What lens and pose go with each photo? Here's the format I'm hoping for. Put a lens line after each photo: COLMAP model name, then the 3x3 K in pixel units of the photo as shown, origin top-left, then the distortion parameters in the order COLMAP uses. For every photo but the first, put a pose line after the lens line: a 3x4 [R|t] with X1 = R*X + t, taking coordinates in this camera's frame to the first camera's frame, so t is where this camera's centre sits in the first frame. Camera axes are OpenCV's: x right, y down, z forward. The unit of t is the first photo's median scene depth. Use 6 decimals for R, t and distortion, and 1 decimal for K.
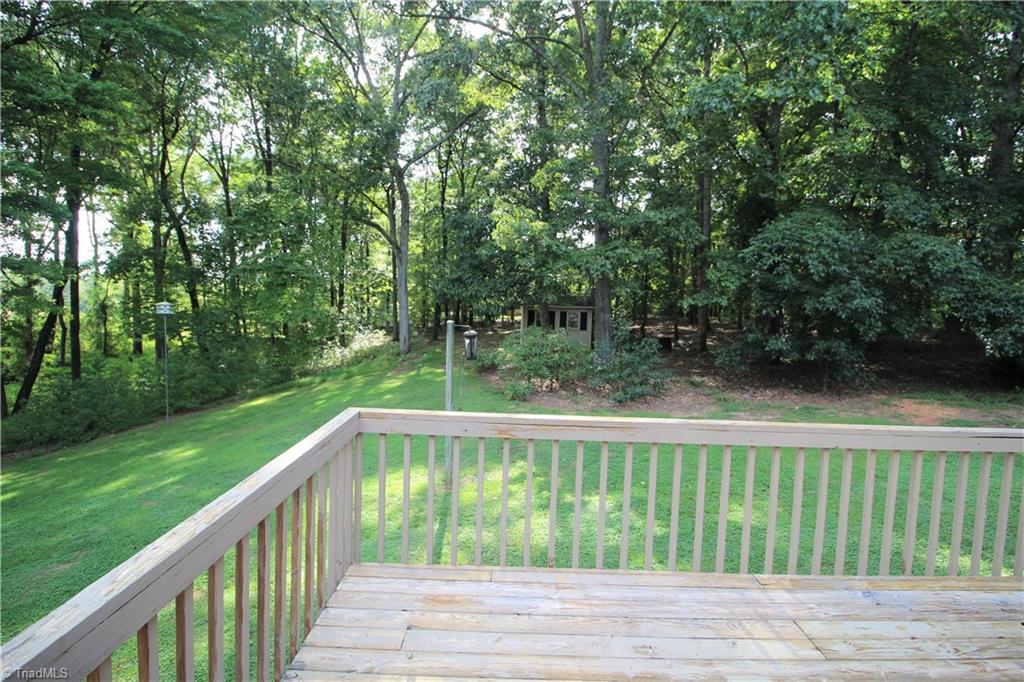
lens RADIAL K [[479.0, 0, 512.5], [0, 479.0, 341.2], [0, 0, 1]] dist [-0.007305, -0.006648]
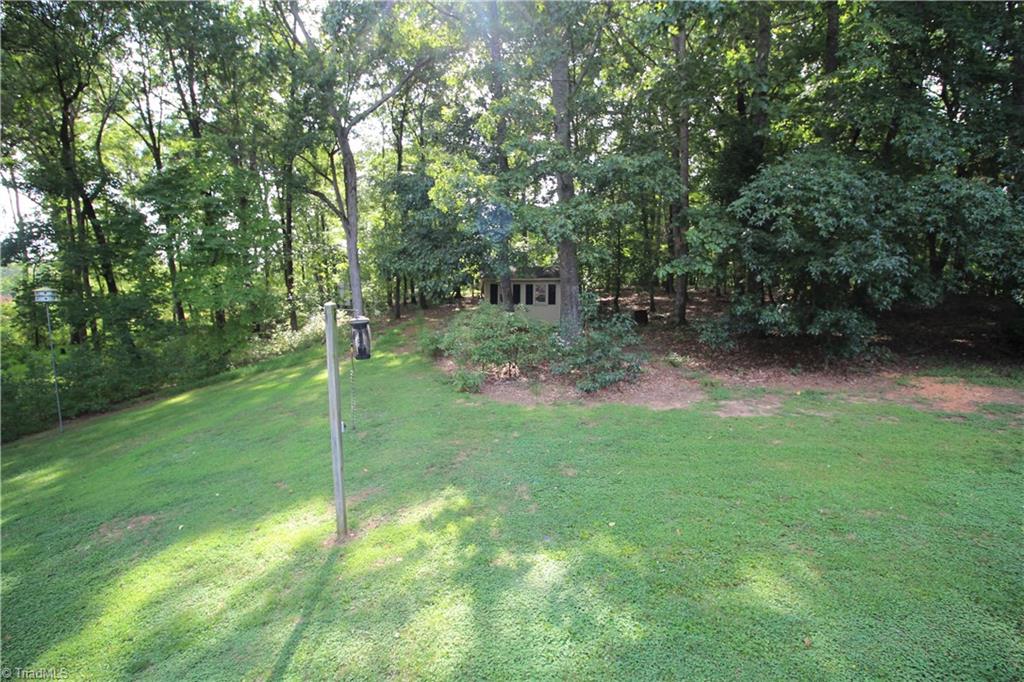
lens RADIAL K [[479.0, 0, 510.3], [0, 479.0, 340.4], [0, 0, 1]] dist [-0.007305, -0.006648]
pose [[0.998630, -0.033466, 0.040238, 0.057919], [0.031346, 0.998144, 0.052219, -0.009453], [-0.041910, -0.050887, 0.997825, 0.176004]]
